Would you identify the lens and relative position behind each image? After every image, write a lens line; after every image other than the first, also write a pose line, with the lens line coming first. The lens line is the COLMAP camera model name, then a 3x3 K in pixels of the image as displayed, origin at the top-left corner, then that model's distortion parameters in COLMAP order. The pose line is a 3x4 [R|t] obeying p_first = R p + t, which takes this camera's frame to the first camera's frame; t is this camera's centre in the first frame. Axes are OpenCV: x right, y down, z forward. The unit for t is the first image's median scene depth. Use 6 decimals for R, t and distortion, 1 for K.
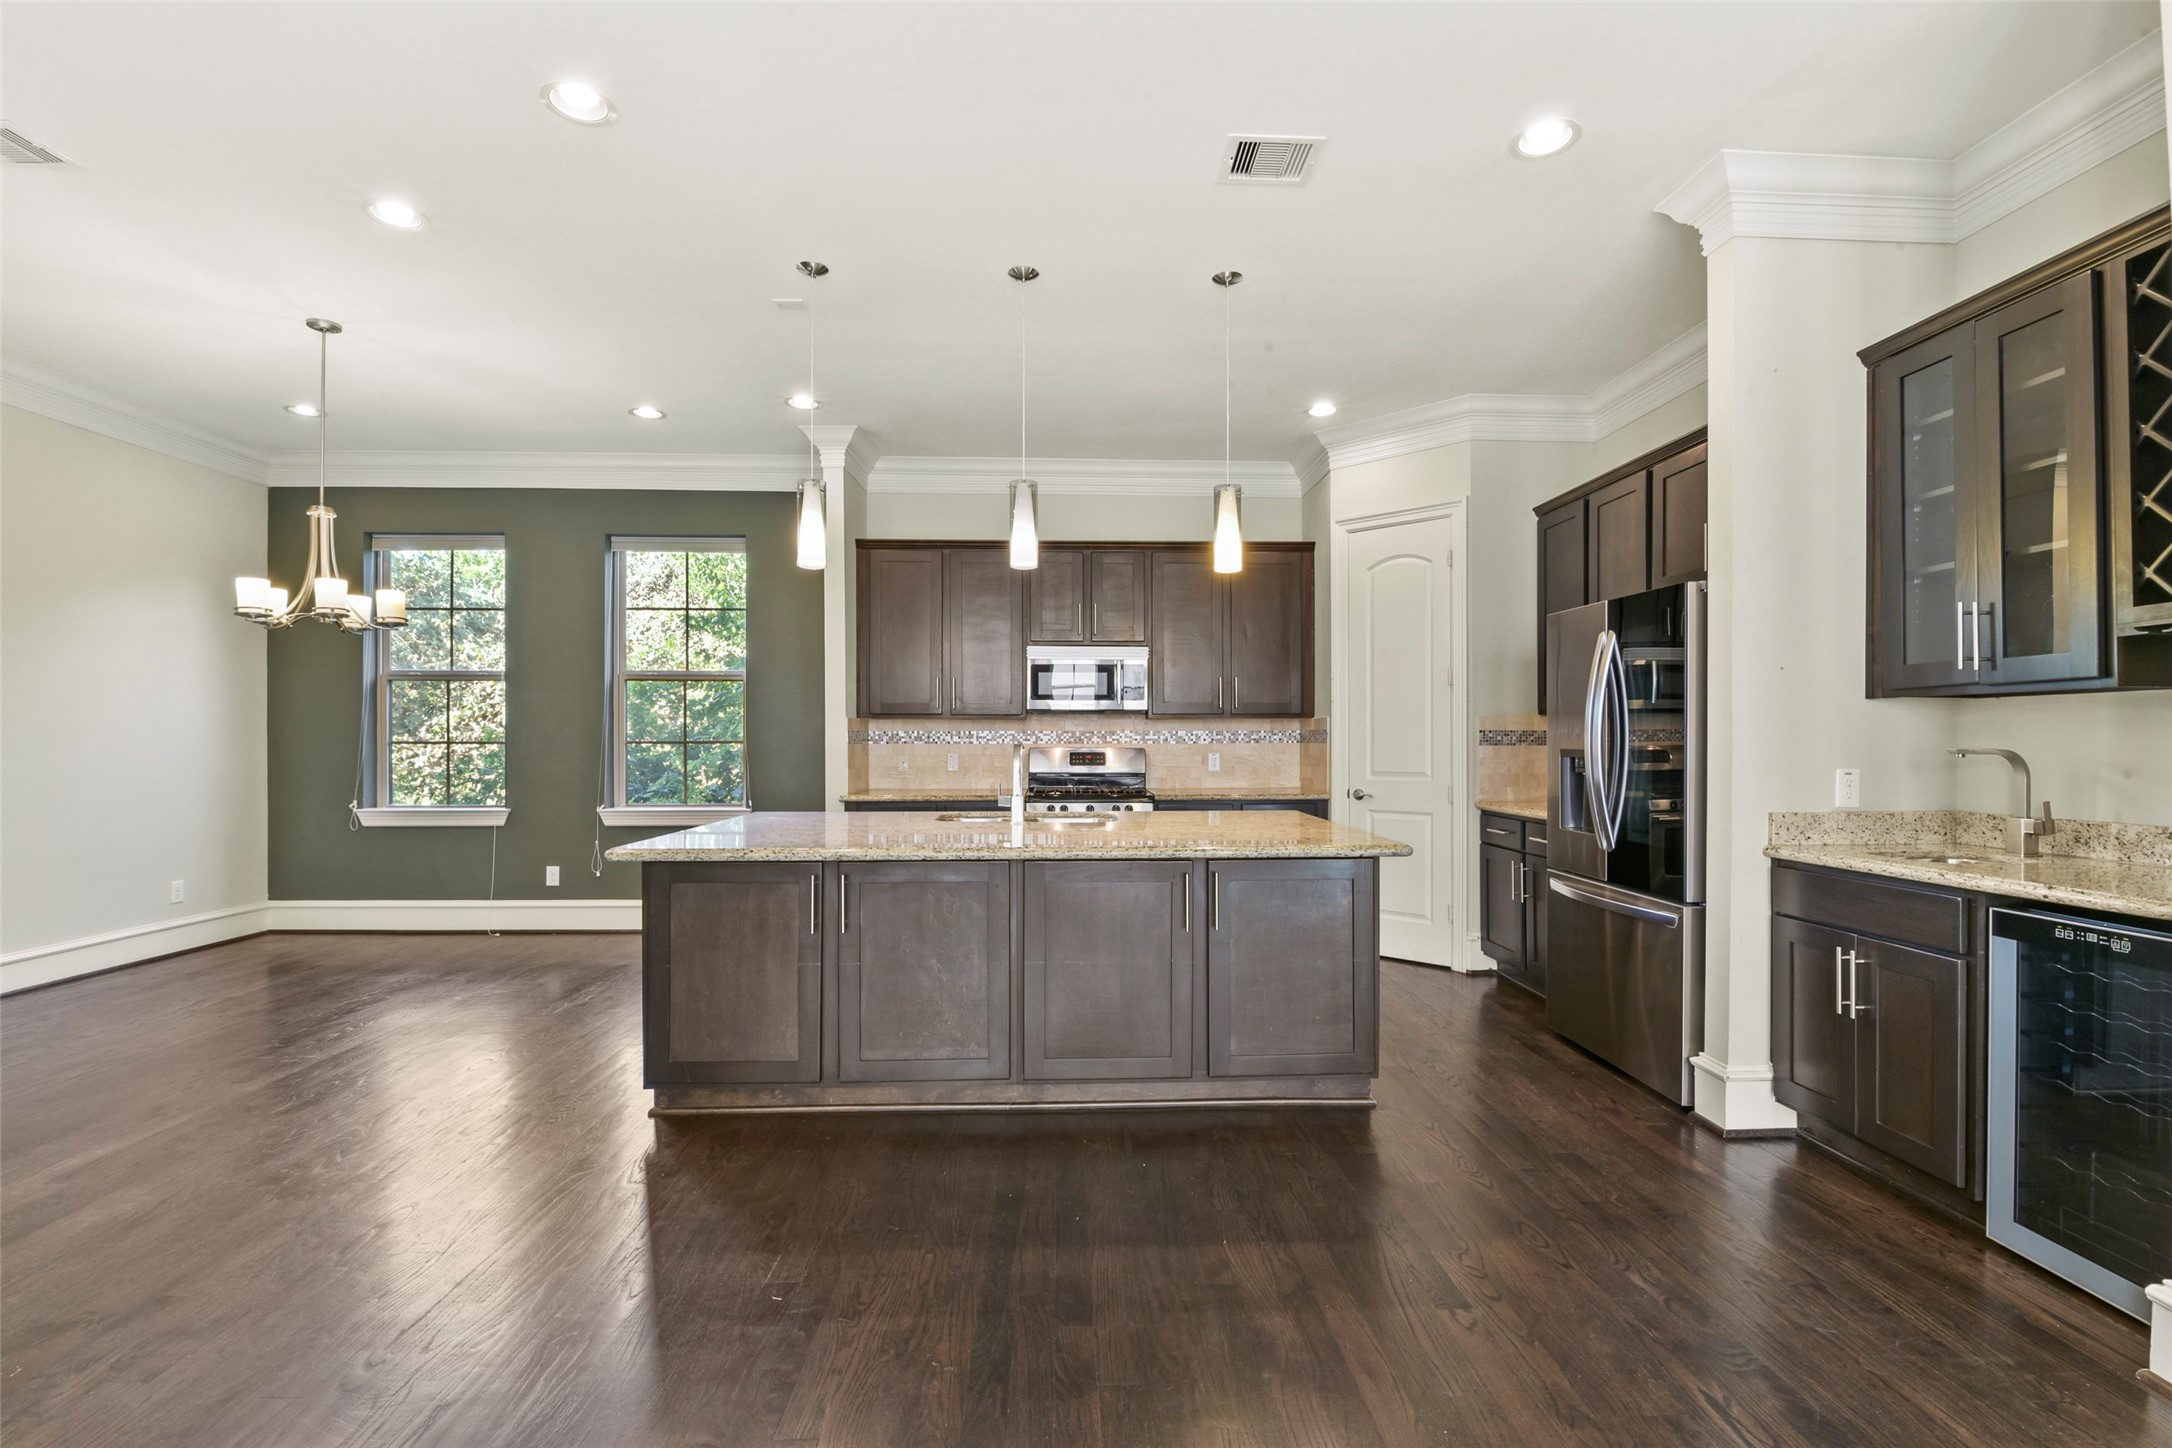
lens RADIAL K [[963.8, 0, 1093.8], [0, 963.8, 741.6], [0, 0, 1]] dist [0.007803, -0.005225]
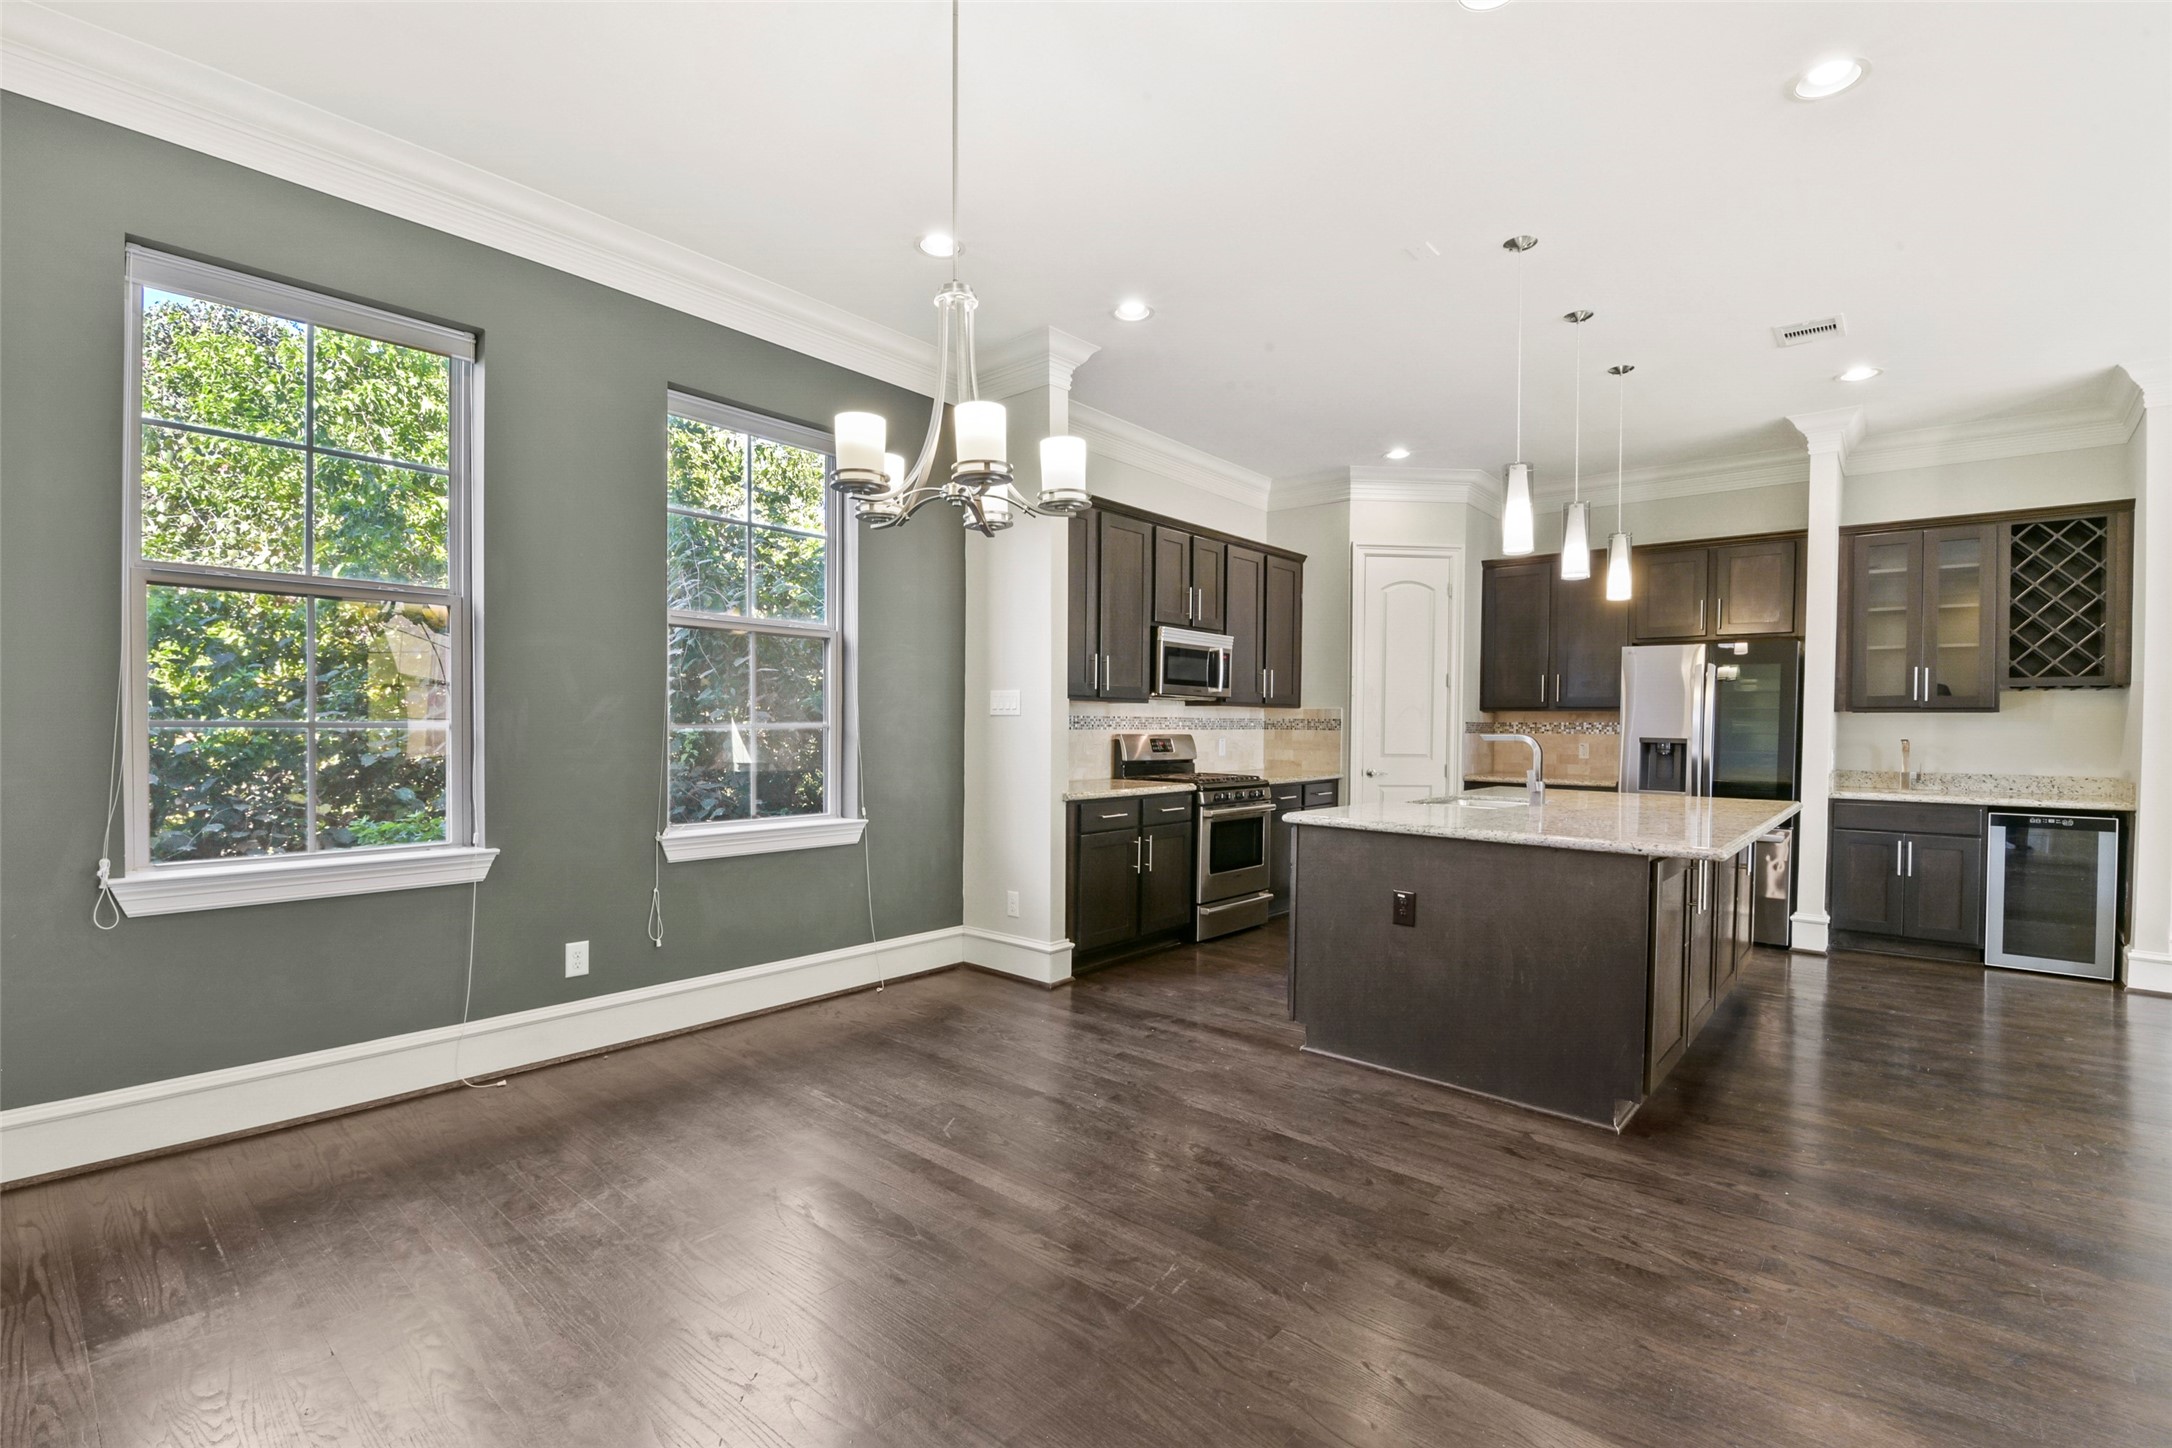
lens RADIAL K [[963.8, 0, 1089.3], [0, 963.8, 731.1], [0, 0, 1]] dist [0.007803, -0.005225]
pose [[0.673663, 0.002169, 0.739035, -0.859645], [-0.009823, 0.999934, 0.006020, -0.001396], [-0.738973, -0.011315, 0.673640, 0.437434]]
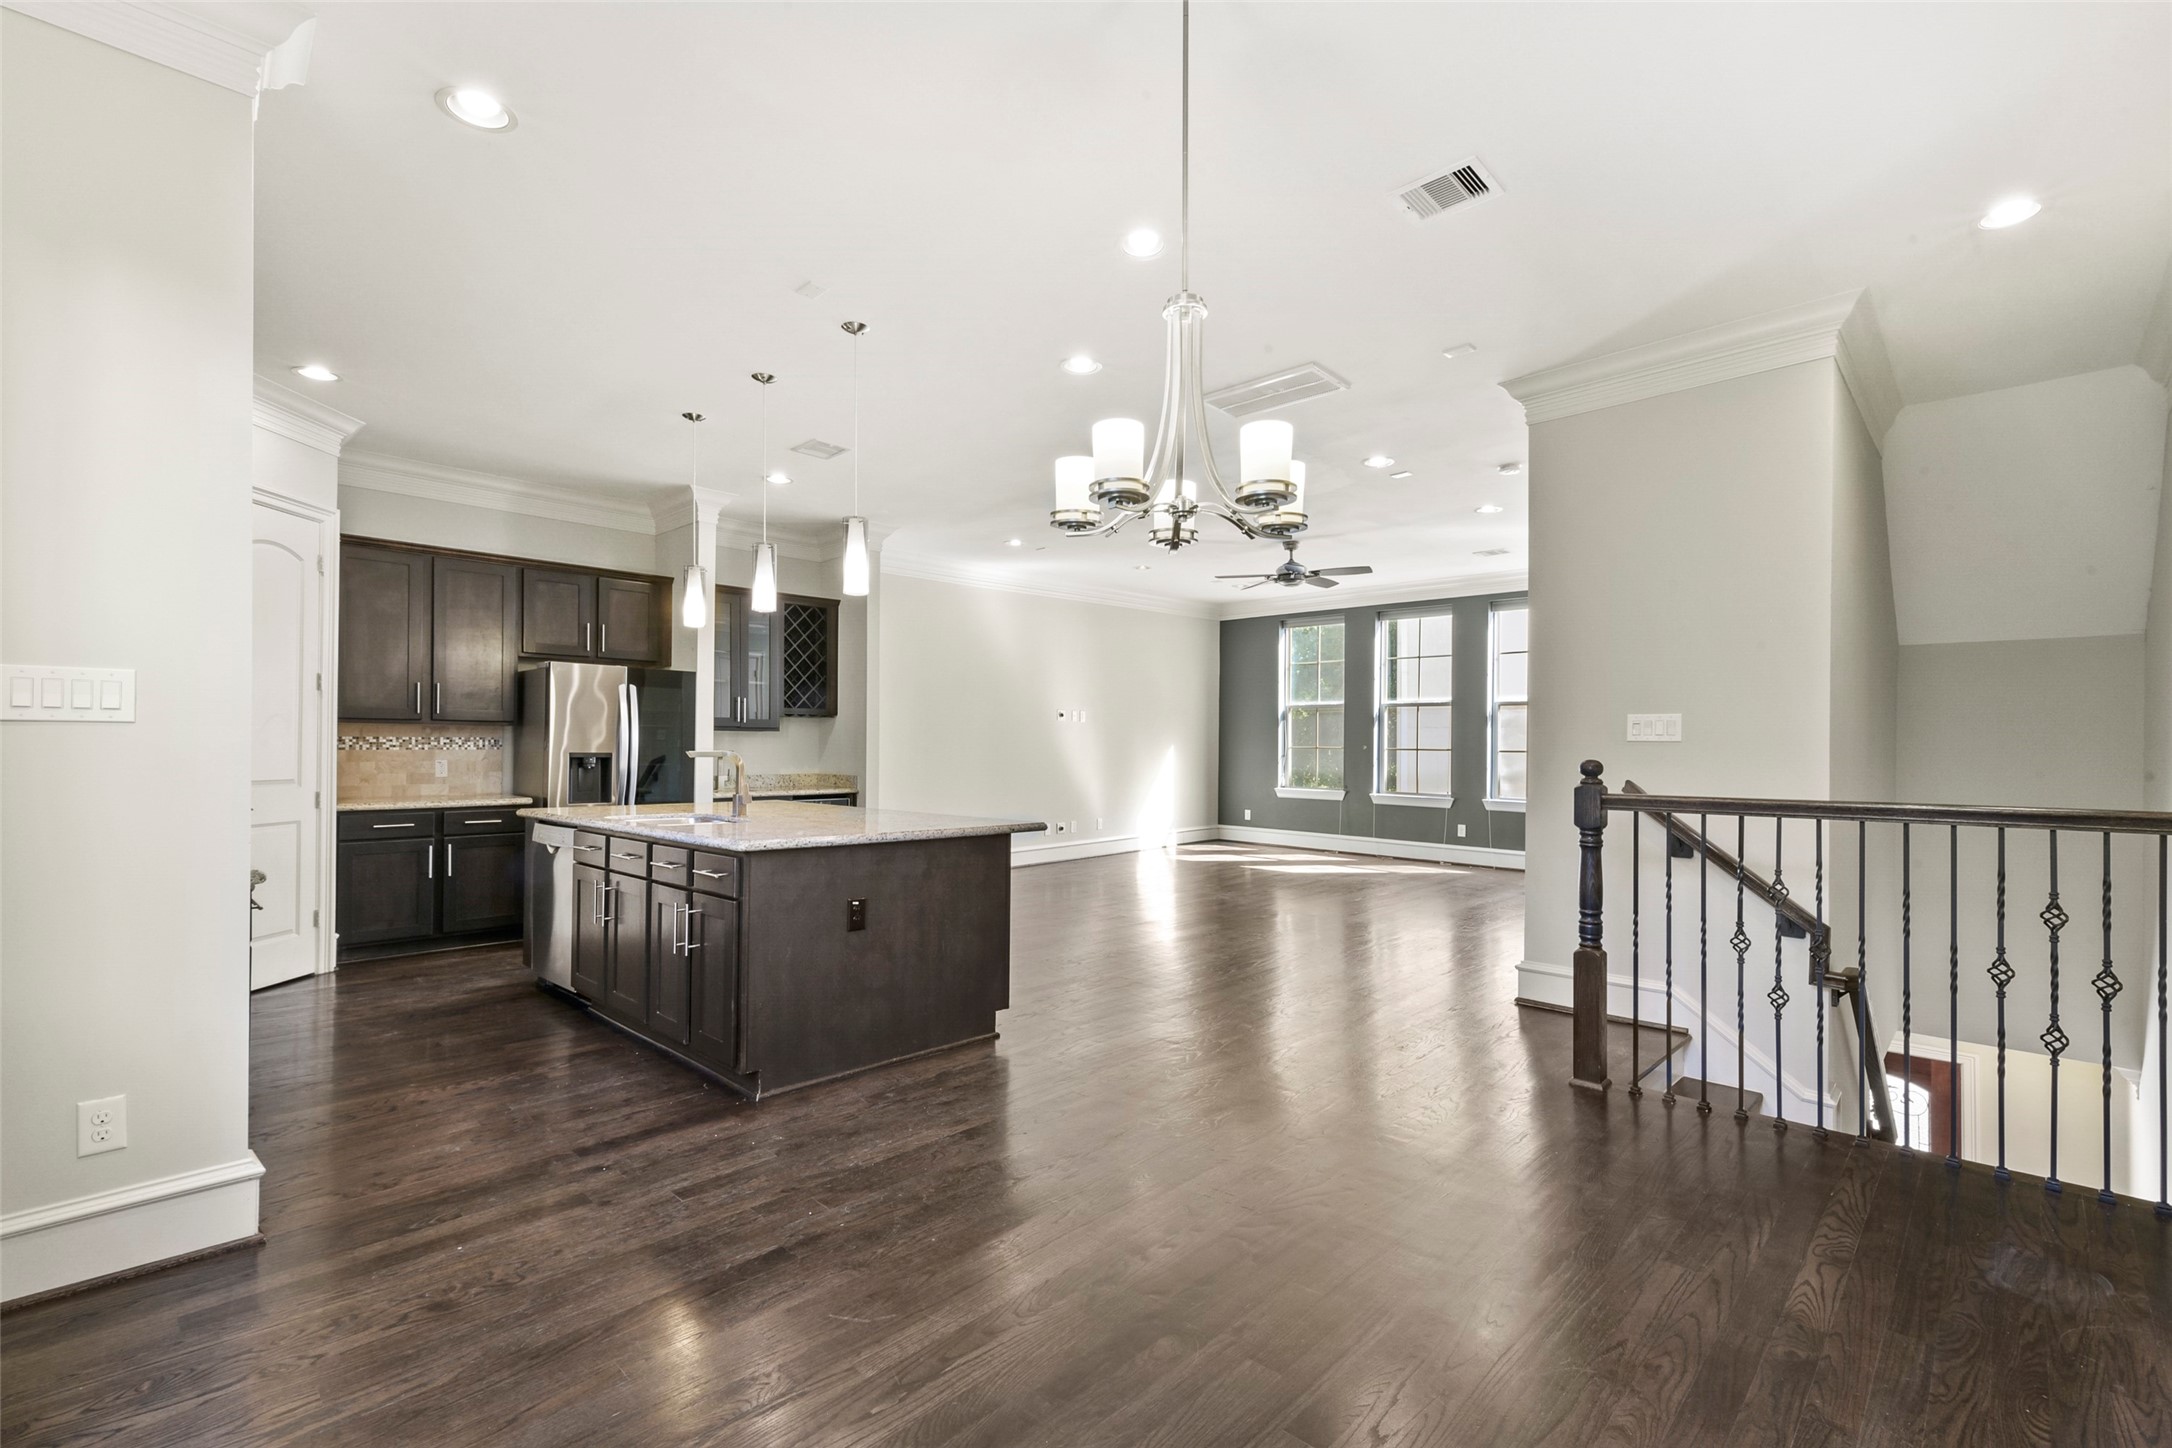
lens RADIAL K [[963.8, 0, 1108.8], [0, 963.8, 738.6], [0, 0, 1]] dist [0.007803, -0.005225]
pose [[-0.712726, 0.001600, 0.701441, -0.854926], [-0.006167, 0.999944, -0.008547, -0.003482], [-0.701416, -0.010418, -0.712676, 1.073335]]
